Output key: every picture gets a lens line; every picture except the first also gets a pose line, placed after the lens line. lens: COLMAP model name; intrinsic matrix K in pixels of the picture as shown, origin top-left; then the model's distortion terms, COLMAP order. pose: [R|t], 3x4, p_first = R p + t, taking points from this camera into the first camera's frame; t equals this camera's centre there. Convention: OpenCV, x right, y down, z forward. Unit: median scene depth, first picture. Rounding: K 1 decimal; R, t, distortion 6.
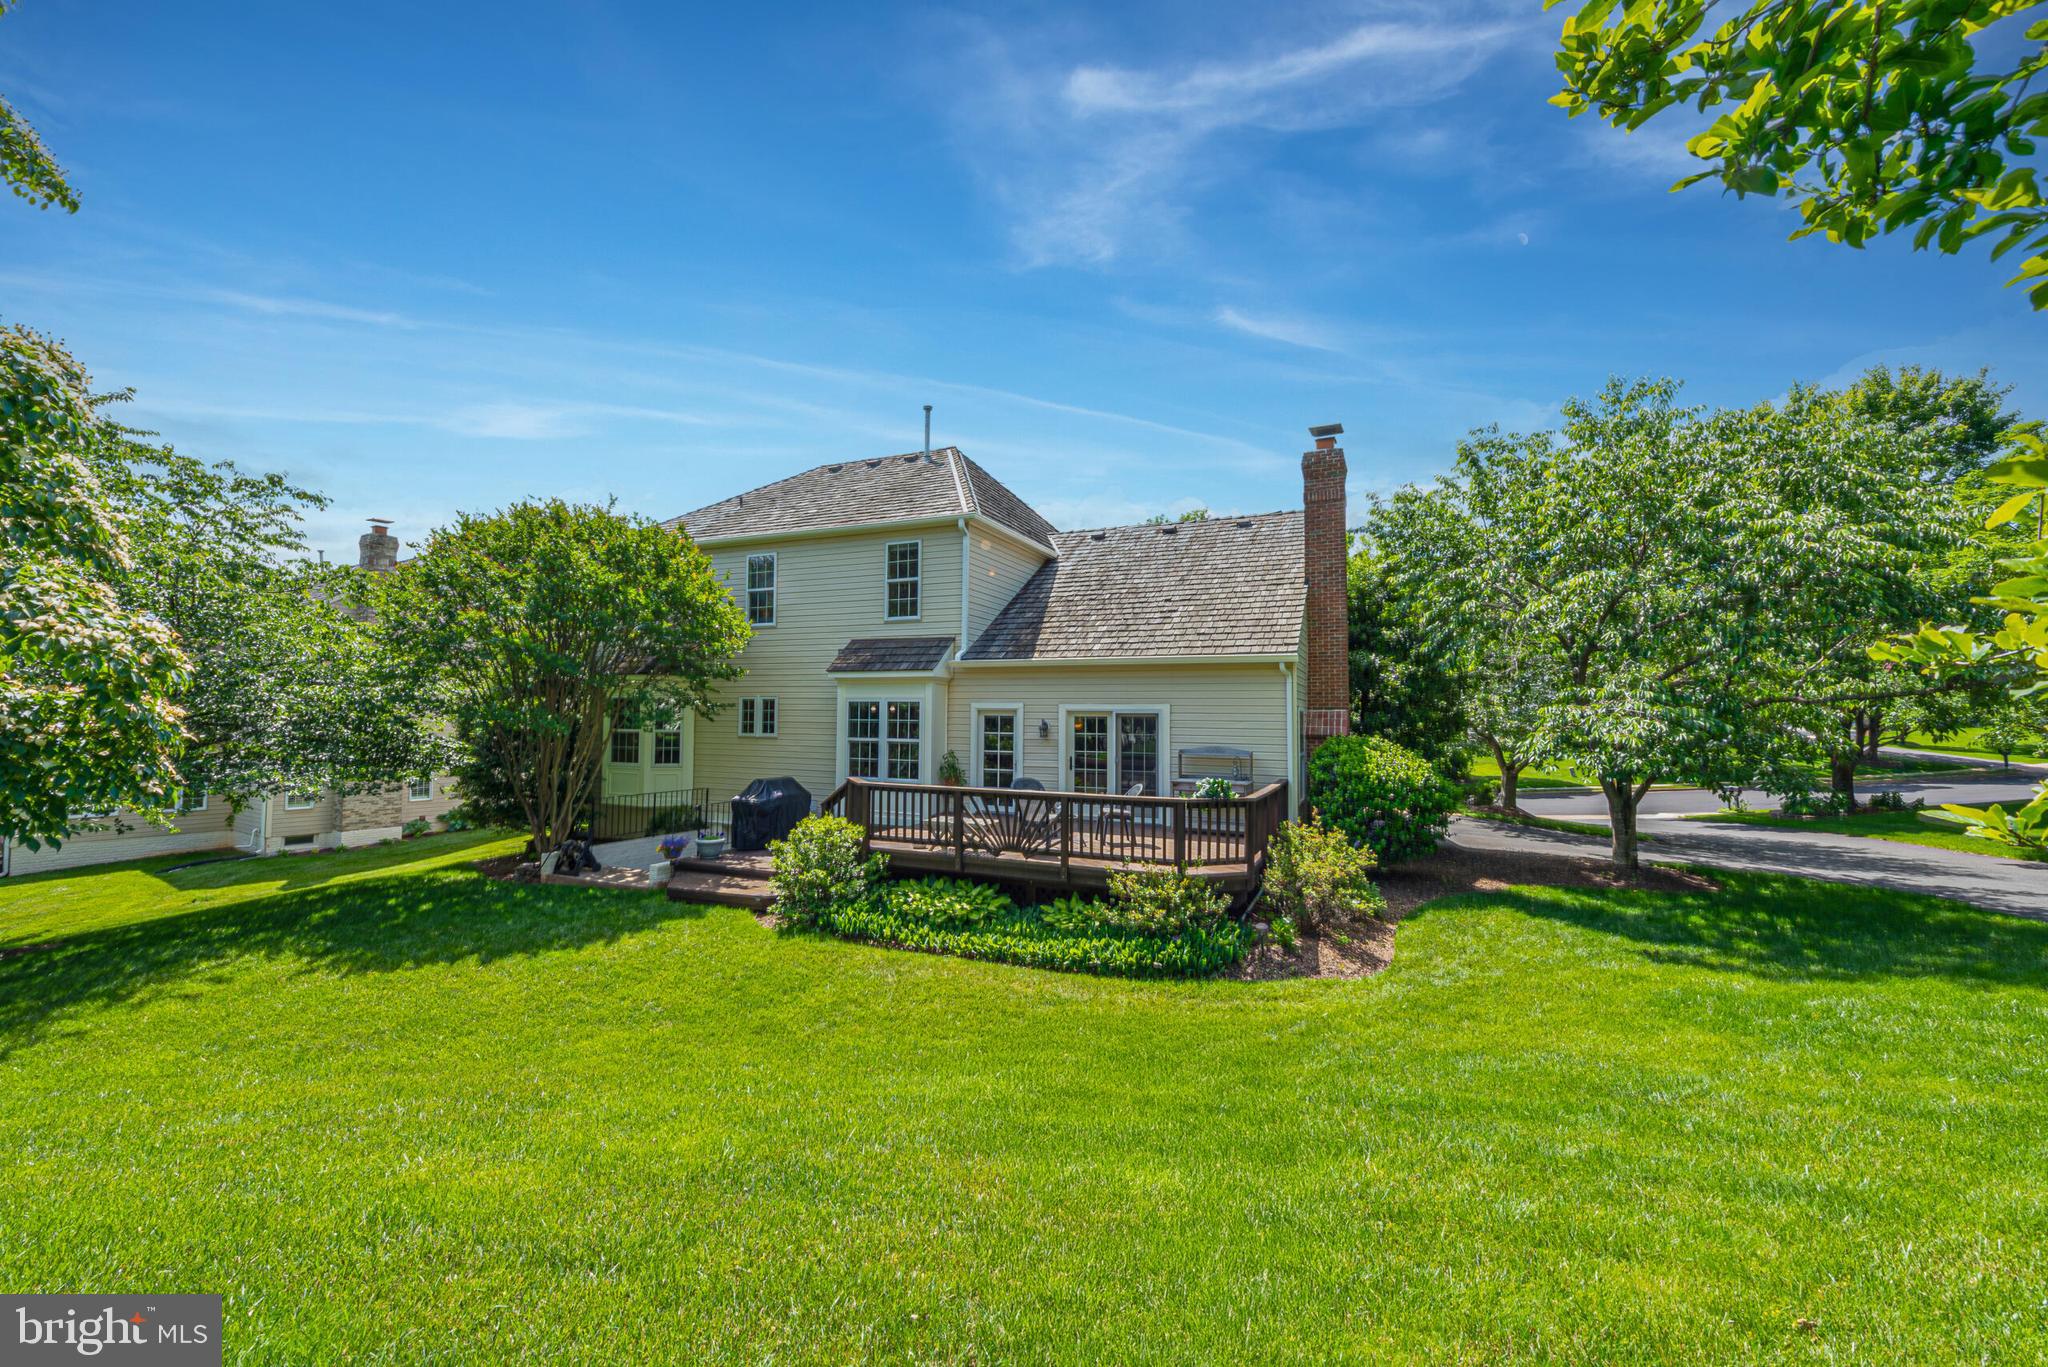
lens RADIAL K [[856.6, 0, 1029.5], [0, 856.6, 667.8], [0, 0, 1]] dist [0.000601, 0.000012]
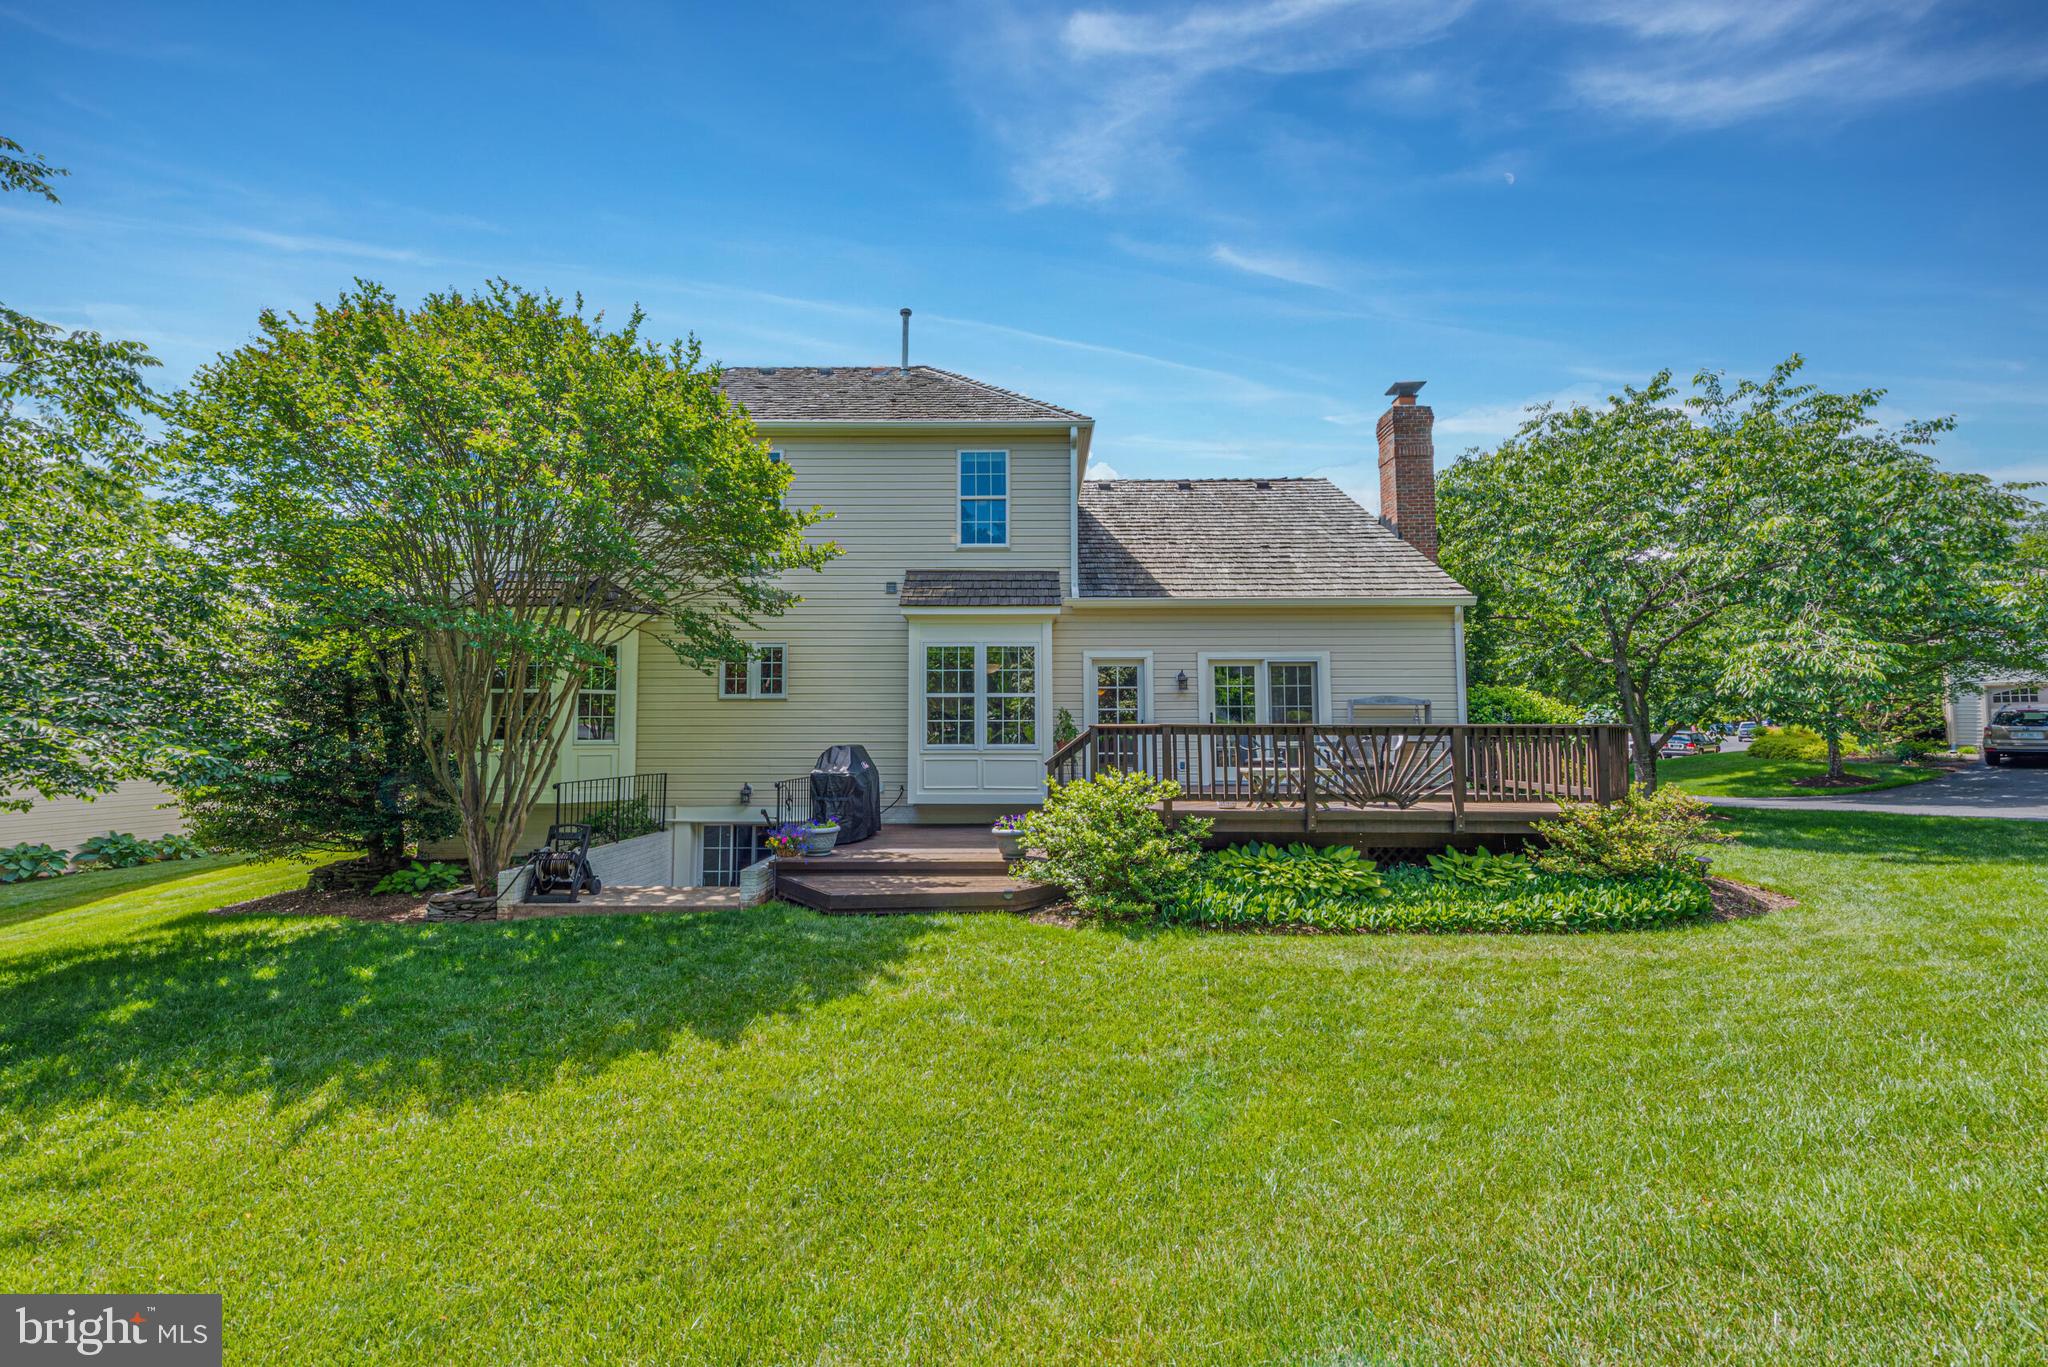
lens RADIAL K [[831.8, 0, 1024.0], [0, 831.8, 683.5], [0, 0, 1]] dist [0.002727, 0.000439]
pose [[0.914722, 0.013742, 0.403851, -0.442562], [-0.013305, 0.999904, -0.003888, 0.076228], [-0.403865, -0.001817, 0.914817, 0.287198]]
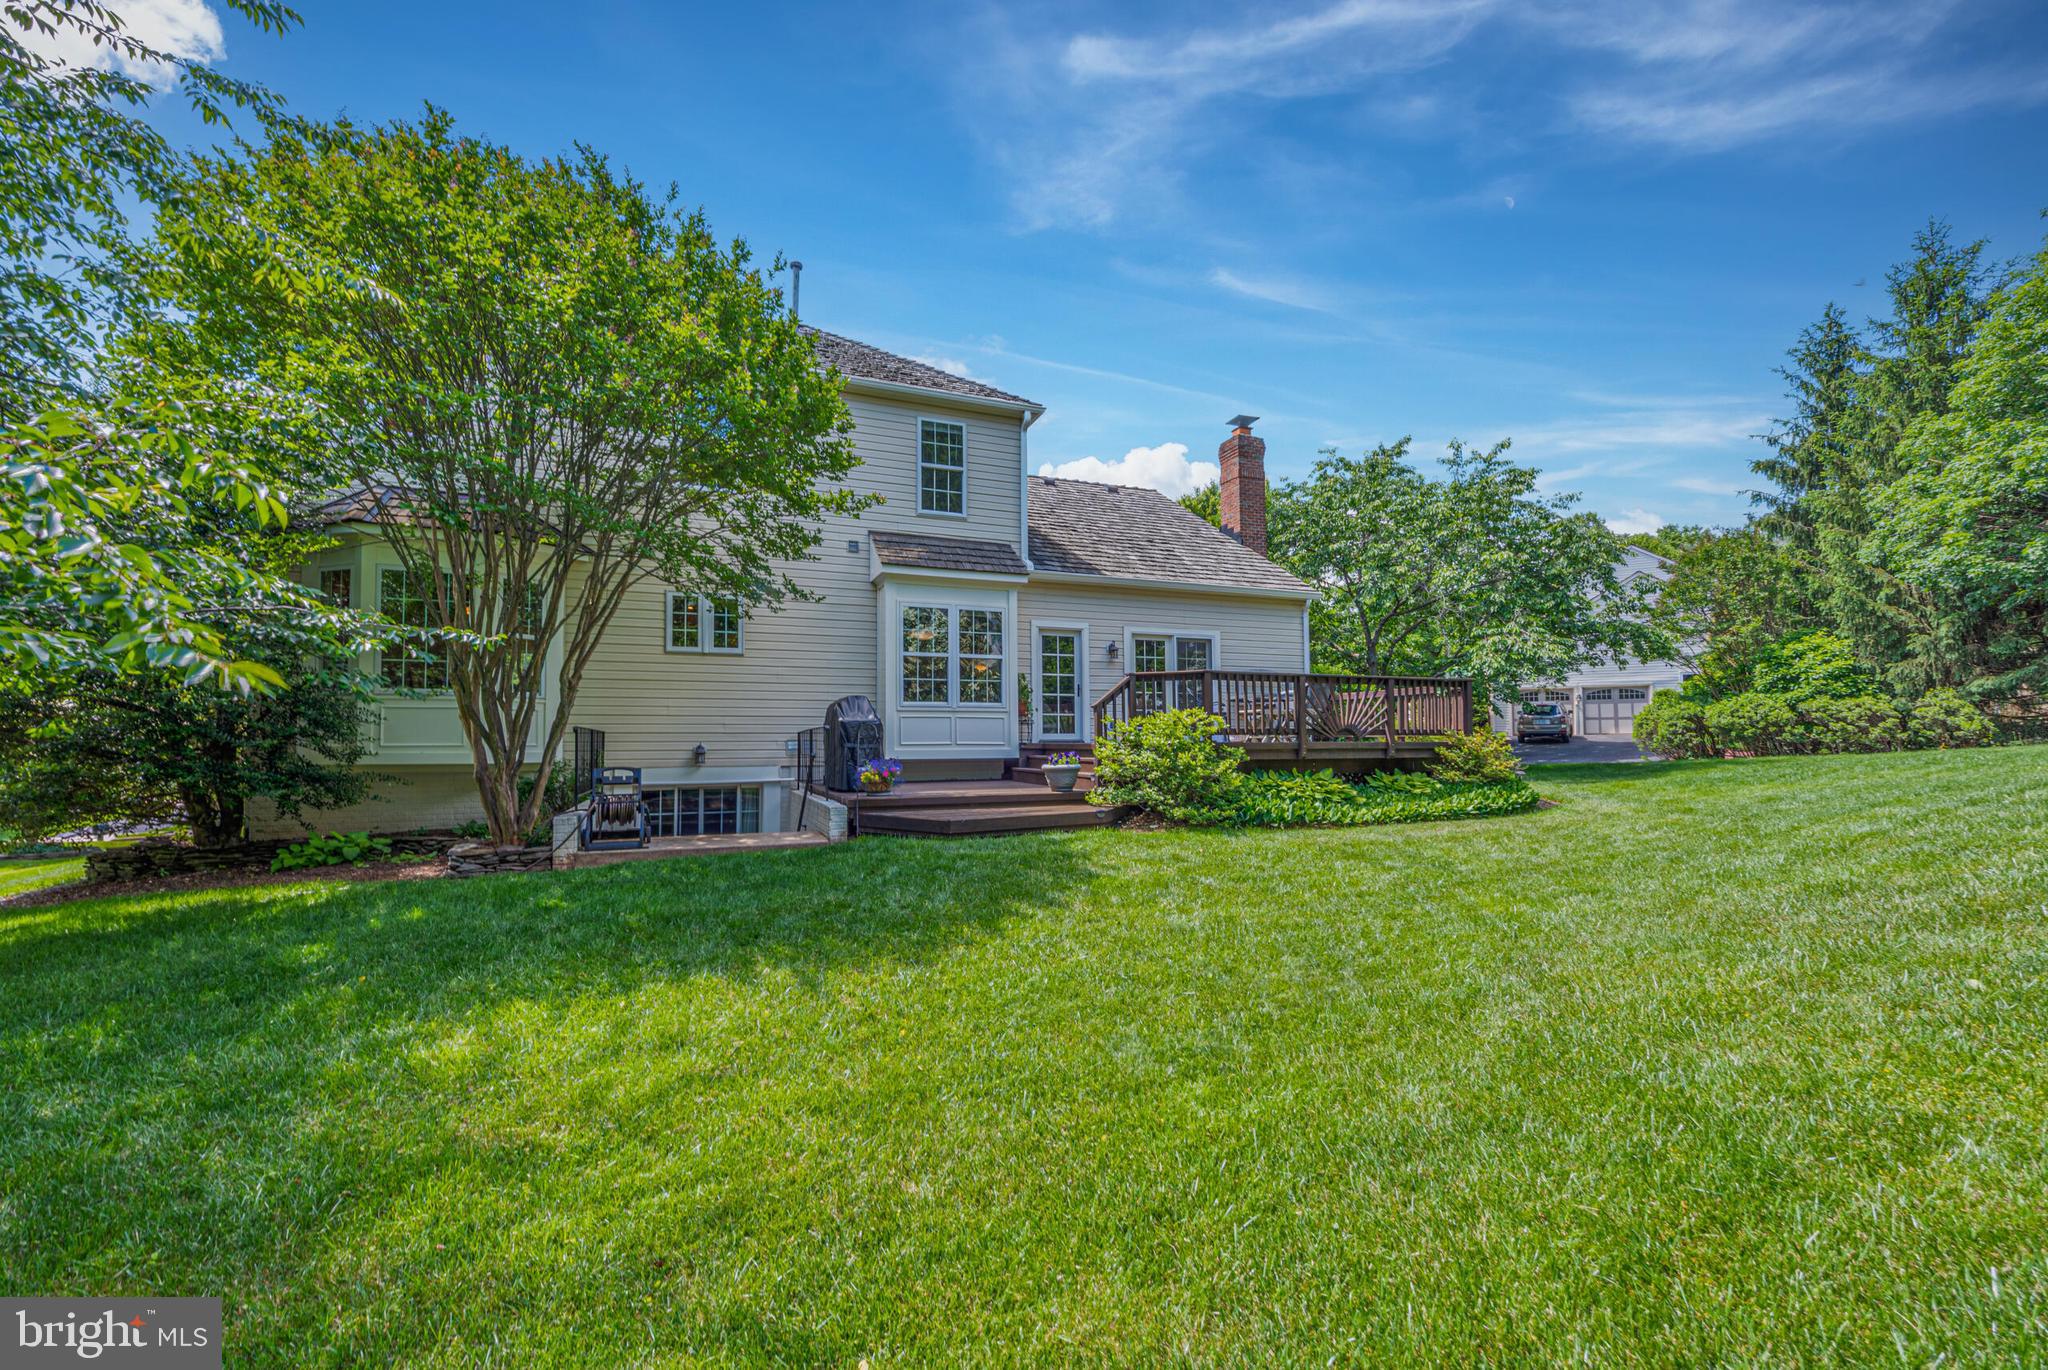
lens RADIAL K [[837.2, 0, 1023.8], [0, 837.2, 716.4], [0, 0, 1]] dist [0.002458, 0.000058]
pose [[0.687034, 0.010006, 0.726556, -0.708047], [-0.029262, 0.999475, 0.013905, 0.129884], [-0.726035, -0.030813, 0.686967, 0.397340]]
